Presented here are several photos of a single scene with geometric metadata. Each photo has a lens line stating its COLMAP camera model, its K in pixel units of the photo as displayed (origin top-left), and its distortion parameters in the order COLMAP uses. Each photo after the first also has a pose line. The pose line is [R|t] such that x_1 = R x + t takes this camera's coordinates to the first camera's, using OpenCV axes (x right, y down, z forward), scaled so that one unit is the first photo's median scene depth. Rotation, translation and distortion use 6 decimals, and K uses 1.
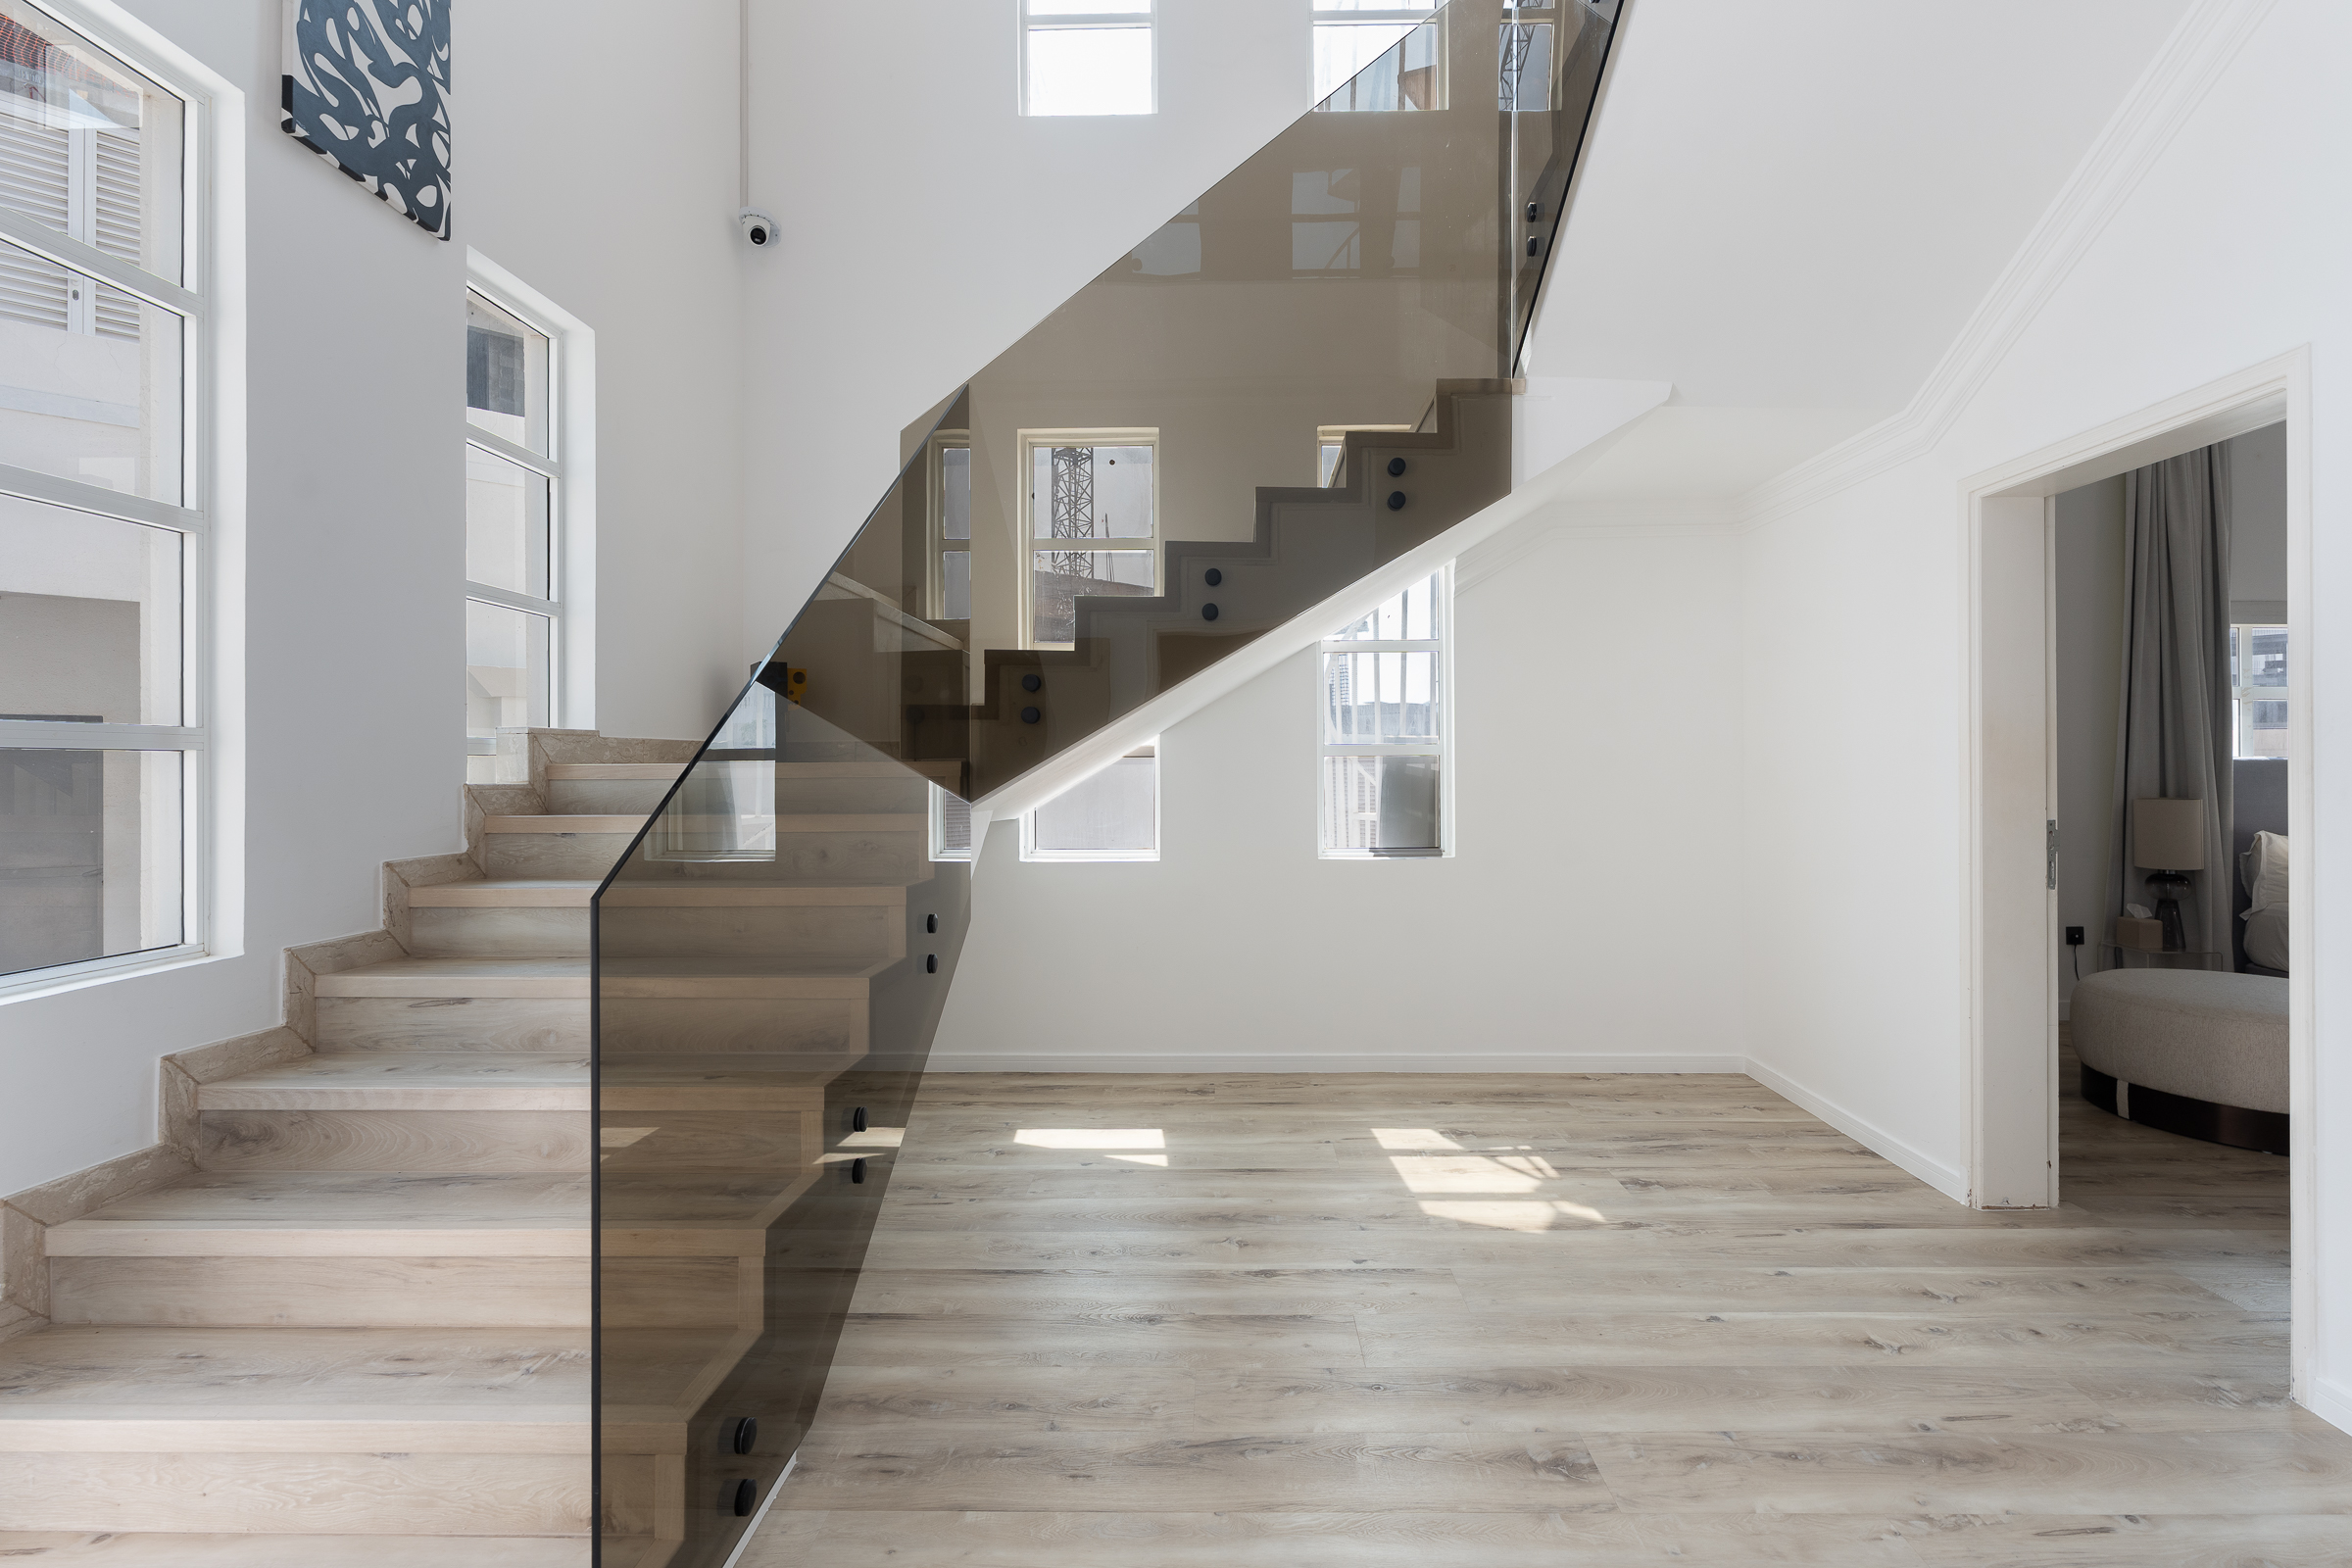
lens RADIAL K [[1084.1, 0, 1184.7], [0, 1084.1, 756.6], [0, 0, 1]] dist [-0.004013, -0.000195]
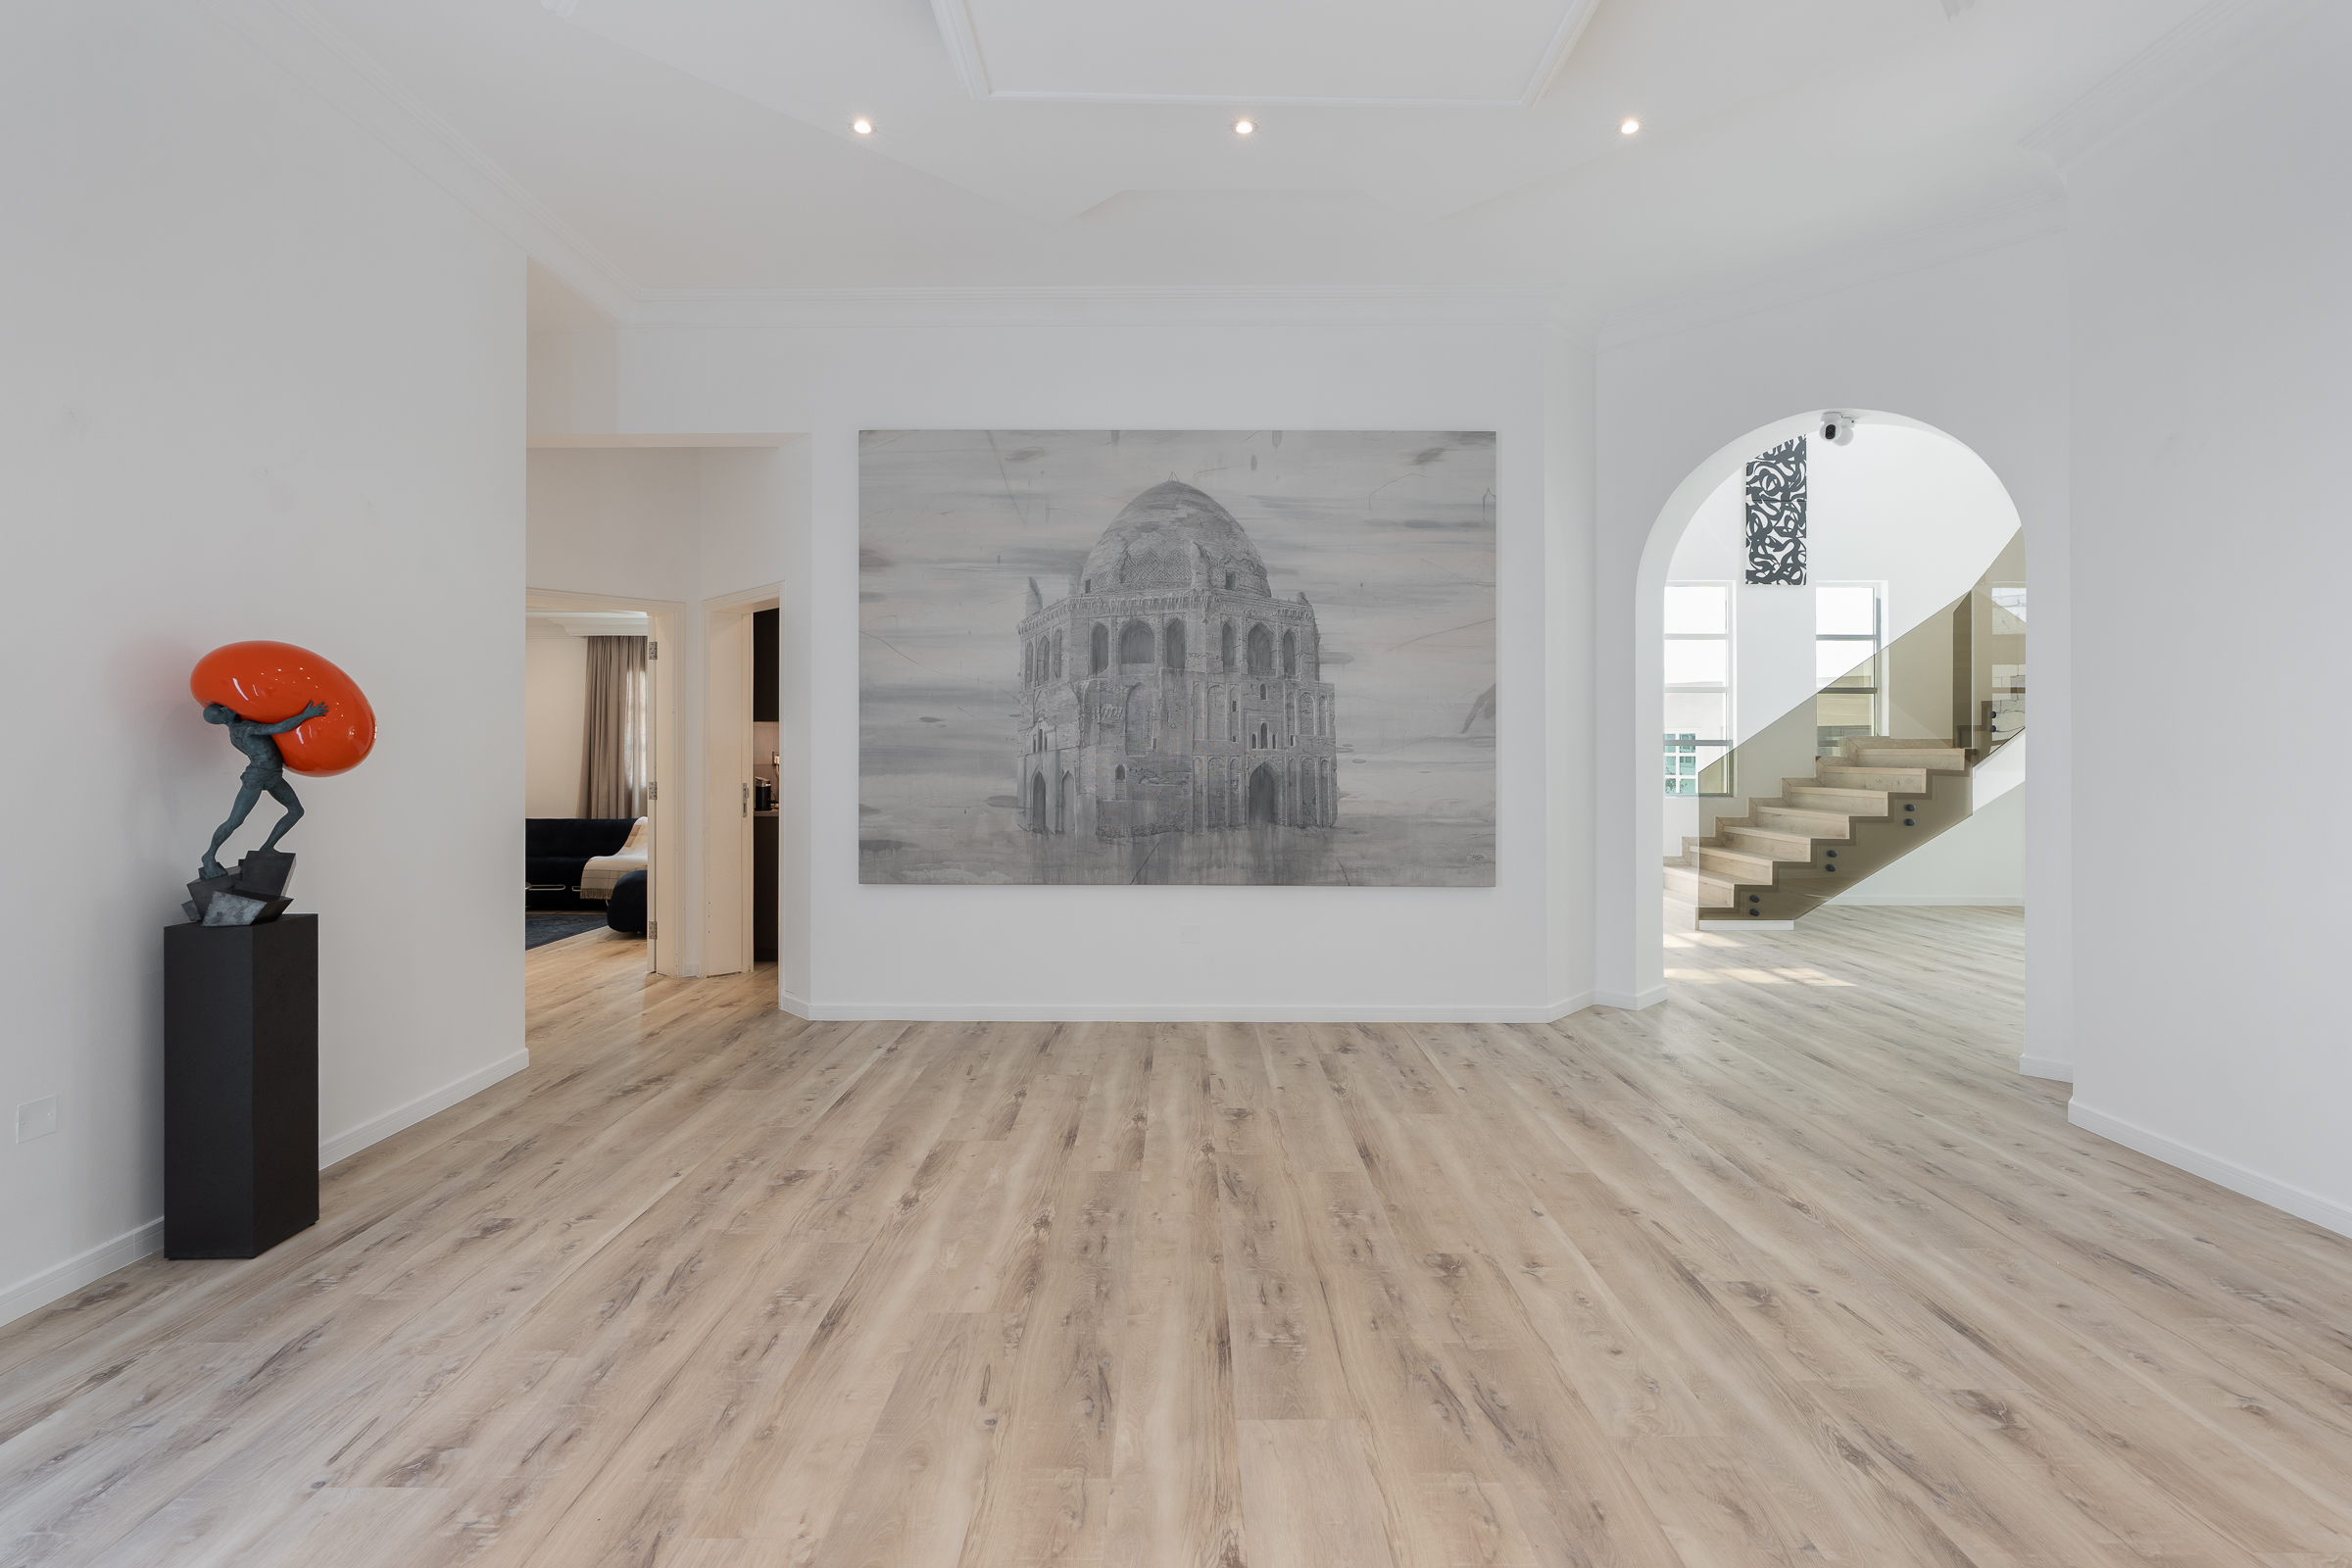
lens RADIAL K [[1135.2, 0, 1189.8], [0, 1135.2, 738.0], [0, 0, 1]] dist [-0.005191, -0.000140]
pose [[0.017391, -0.008160, -0.999815, 2.720534], [0.001638, 0.999966, -0.008133, -0.001489], [0.999847, -0.001496, 0.017404, -0.906327]]
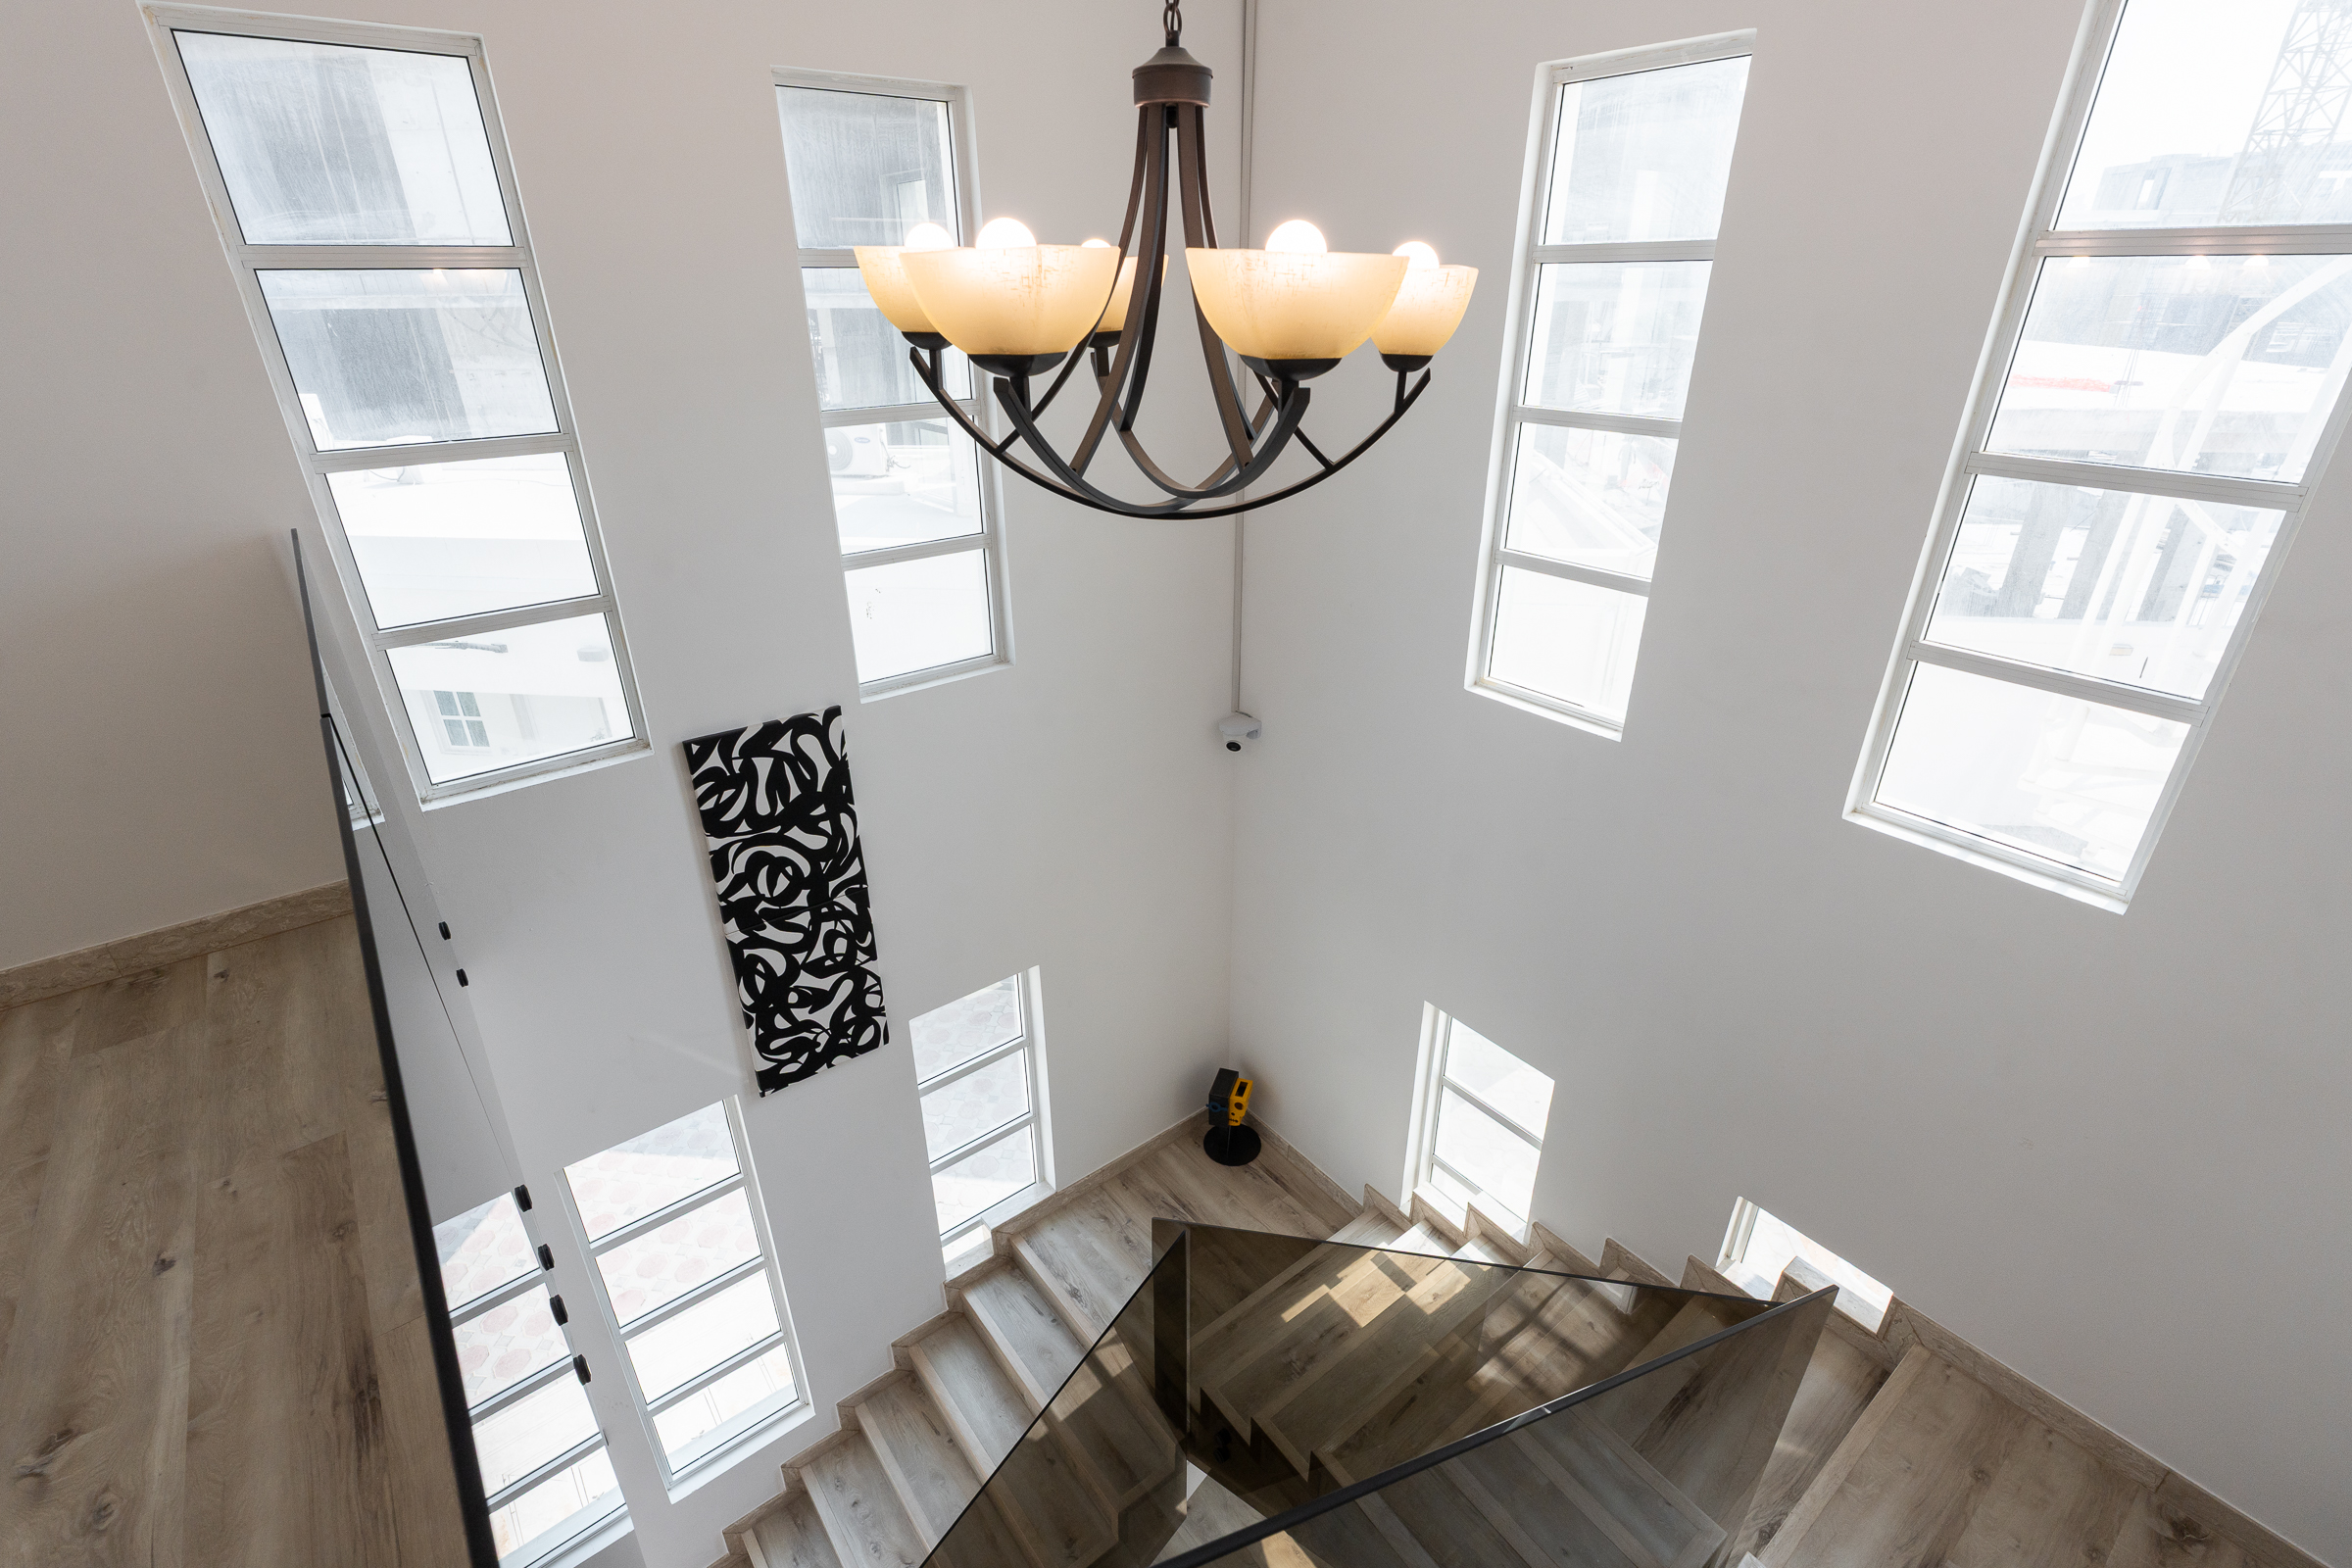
lens RADIAL K [[1052.1, 0, 1181.3], [0, 1052.1, 774.4], [0, 0, 1]] dist [-0.005588, 0.000337]
pose [[0.650216, 0.329850, -0.684411, 0.466971], [0.004421, 0.899180, 0.437557, -1.494294], [0.759736, -0.287532, 0.583203, 0.589562]]
